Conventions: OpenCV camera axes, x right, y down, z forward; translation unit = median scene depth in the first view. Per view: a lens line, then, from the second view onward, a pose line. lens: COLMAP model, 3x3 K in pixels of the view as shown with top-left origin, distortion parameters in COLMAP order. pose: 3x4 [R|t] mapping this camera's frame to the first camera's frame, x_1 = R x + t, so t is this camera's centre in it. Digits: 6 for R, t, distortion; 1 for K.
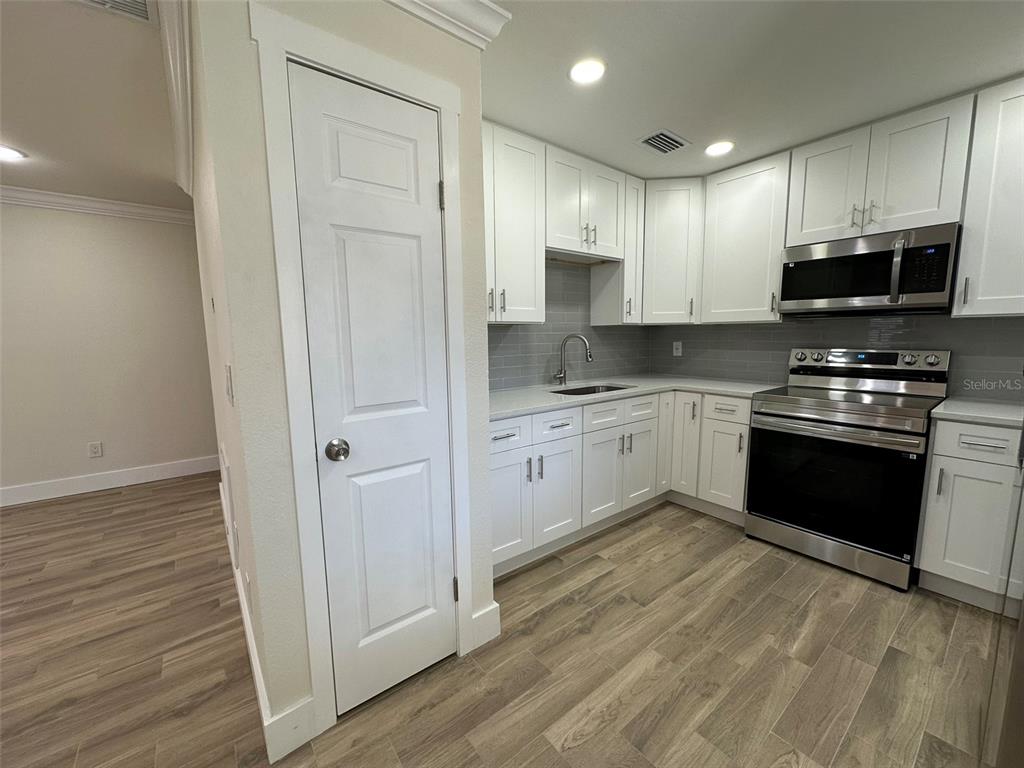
lens RADIAL K [[408.3, 0, 512.4], [0, 408.3, 383.5], [0, 0, 1]] dist [-0.004663, 0.001394]
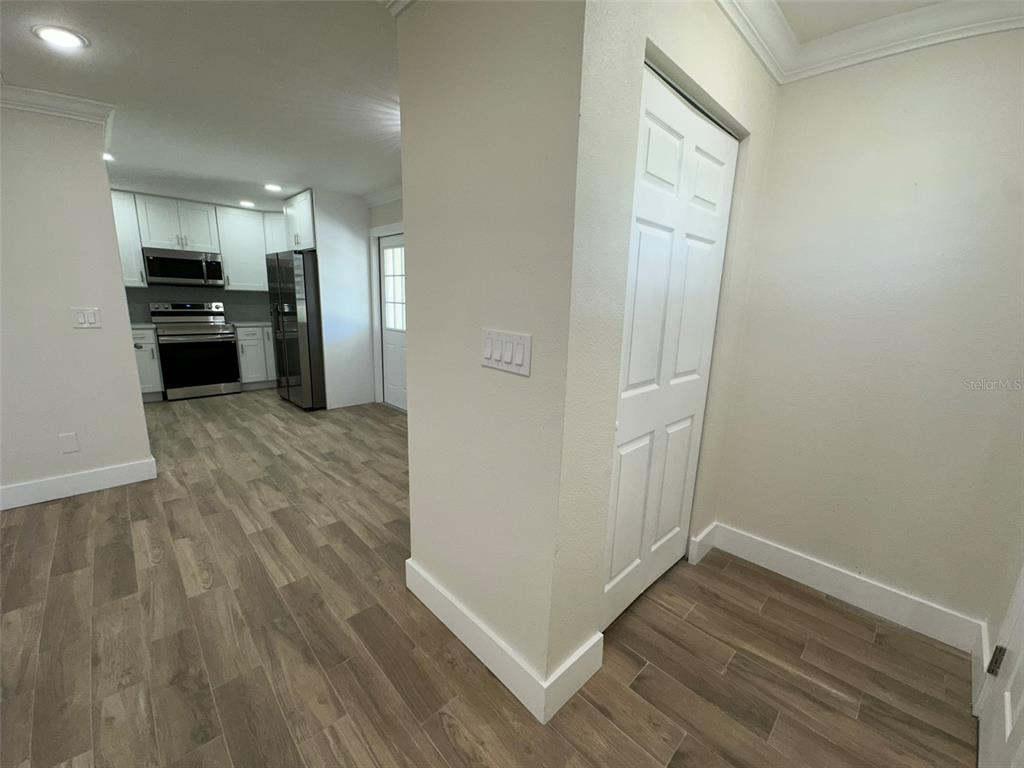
lens RADIAL K [[408.3, 0, 515.3], [0, 408.3, 386.8], [0, 0, 1]] dist [-0.004663, 0.001394]
pose [[-0.115728, -0.200915, 0.972749, -1.658257], [0.091916, 0.972961, 0.211894, 0.057525], [-0.989019, 0.113934, -0.094132, -0.494461]]
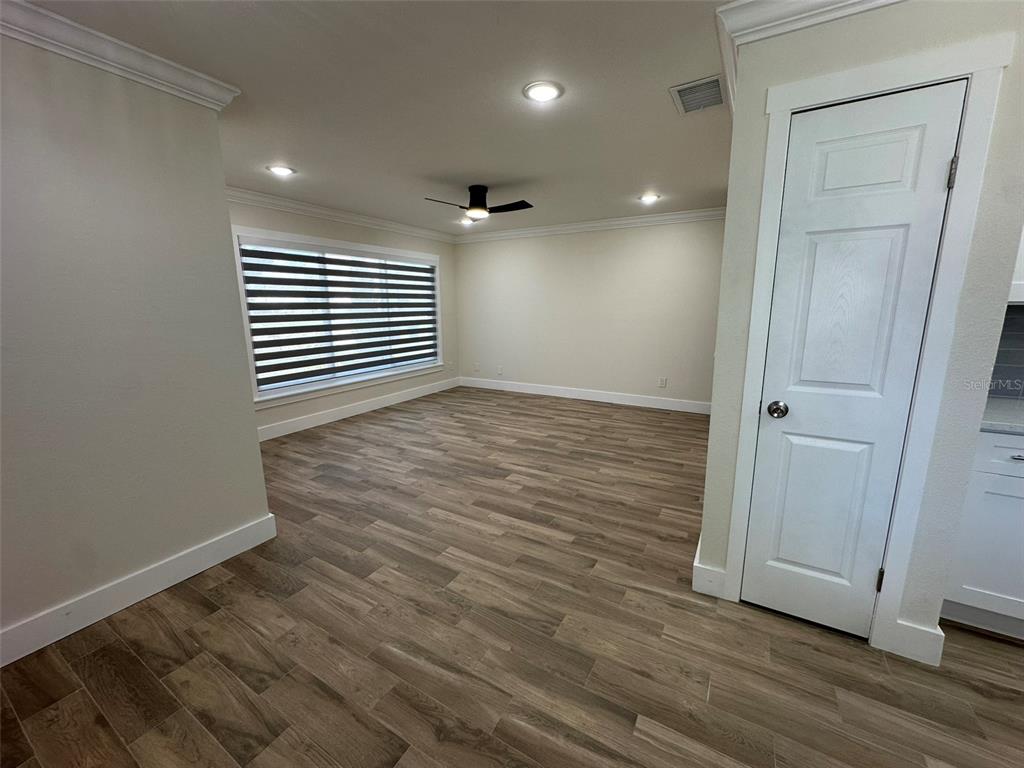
lens RADIAL K [[408.3, 0, 512.0], [0, 408.3, 383.2], [0, 0, 1]] dist [-0.004663, 0.001394]
pose [[0.369101, 0.186079, -0.910571, 0.242194], [-0.109749, 0.981623, 0.156112, -0.016531], [0.922887, 0.042313, 0.382740, -0.160266]]
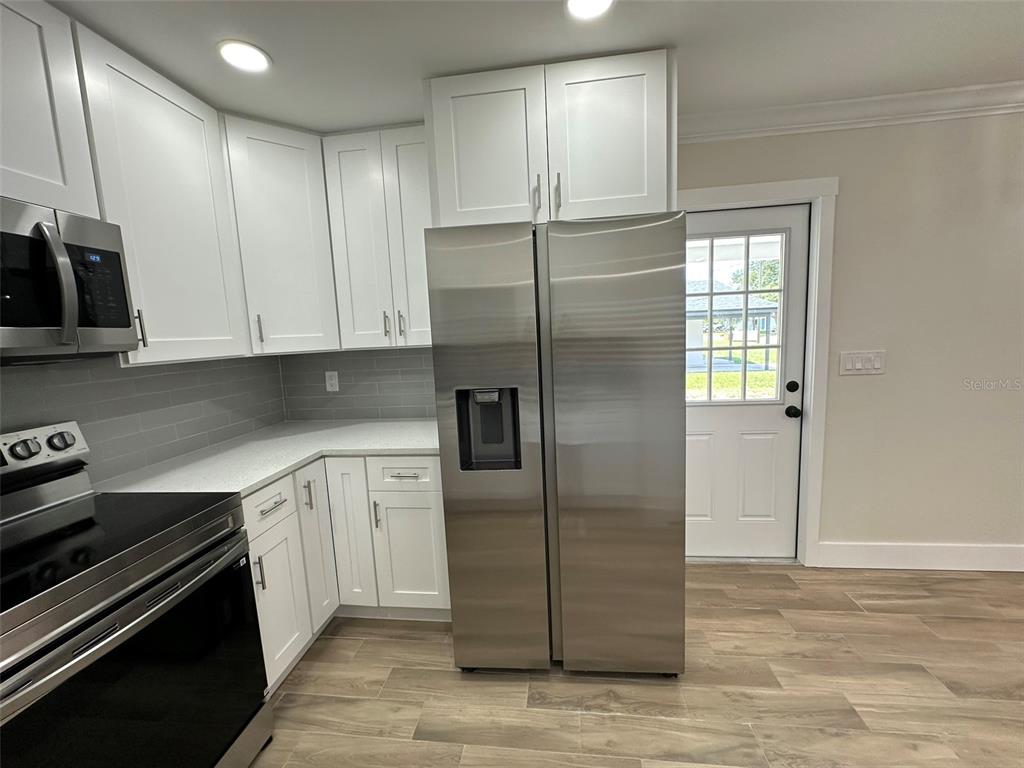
lens RADIAL K [[408.3, 0, 511.6], [0, 408.3, 383.2], [0, 0, 1]] dist [-0.004663, 0.001394]
pose [[-0.708830, -0.042124, 0.704120, 0.151692], [0.140323, 0.969843, 0.199282, -0.162459], [-0.691281, 0.240061, -0.681543, 0.918657]]
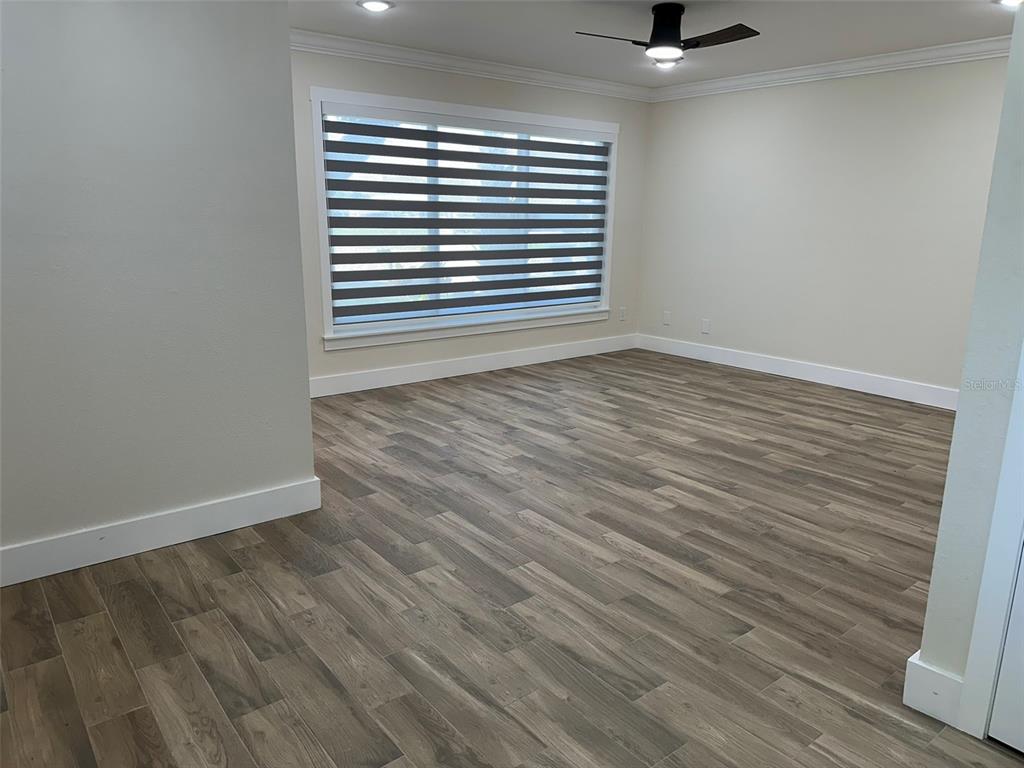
lens RADIAL K [[713.8, 0, 505.2], [0, 713.8, 380.5], [0, 0, 1]] dist [0.060594, -0.069332]
pose [[0.004006, 0.241635, -0.970359, 0.438885], [-0.133911, 0.961756, 0.238940, -0.019675], [0.990985, 0.128985, 0.036210, -0.024831]]
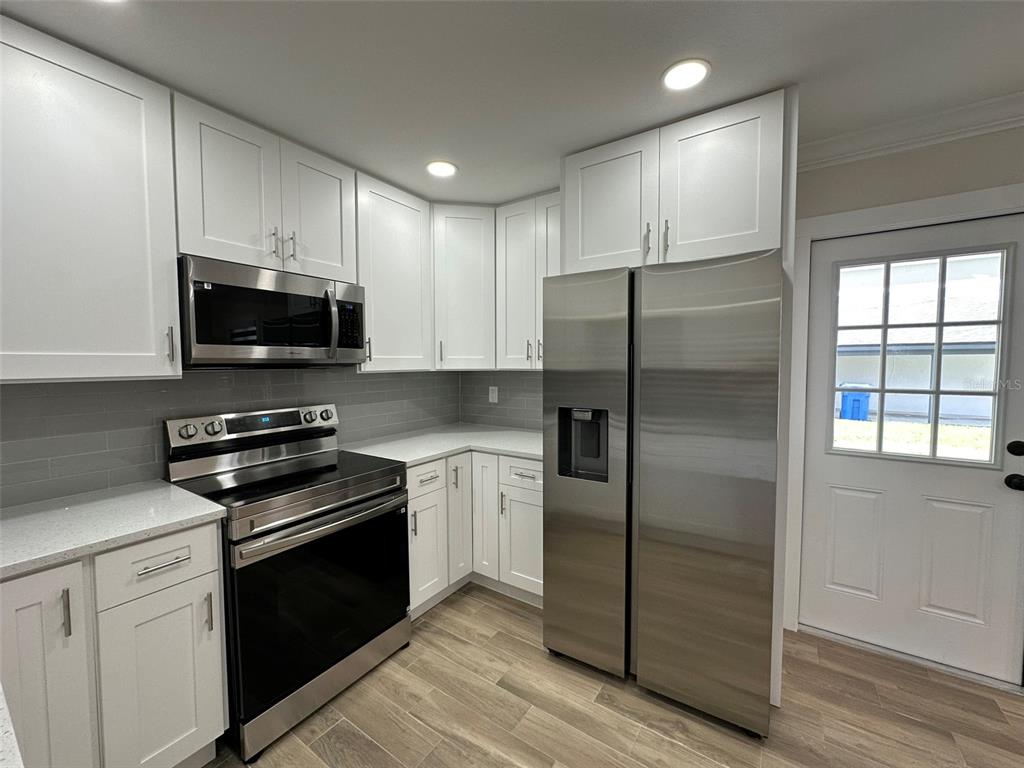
lens RADIAL K [[408.3, 0, 512.0], [0, 408.3, 383.5], [0, 0, 1]] dist [-0.004663, 0.001394]
pose [[-0.311737, -0.036040, 0.949485, -0.047945], [0.124070, 0.989181, 0.078281, -0.152039], [-0.942033, 0.142206, -0.303893, 0.854657]]
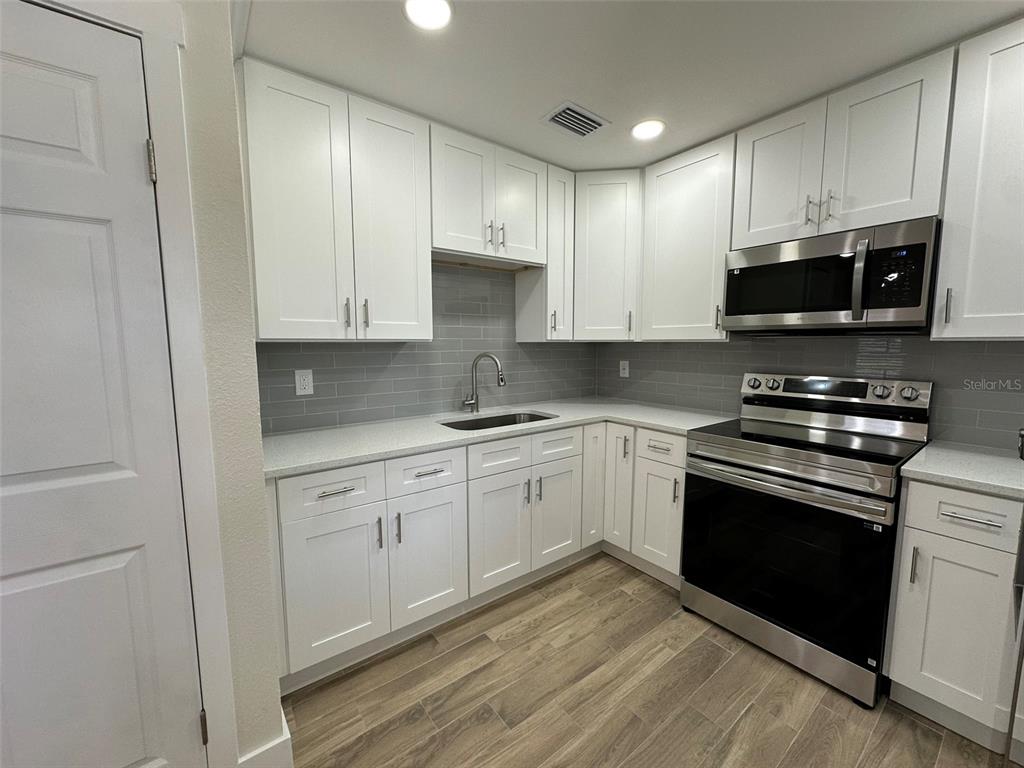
lens RADIAL K [[408.3, 0, 512.2], [0, 408.3, 383.5], [0, 0, 1]] dist [-0.004663, 0.001394]
pose [[0.999900, 0.009929, -0.010098, 0.274245], [-0.010148, 0.999709, -0.021895, -0.051291], [0.009877, 0.021995, 0.999709, 0.209094]]
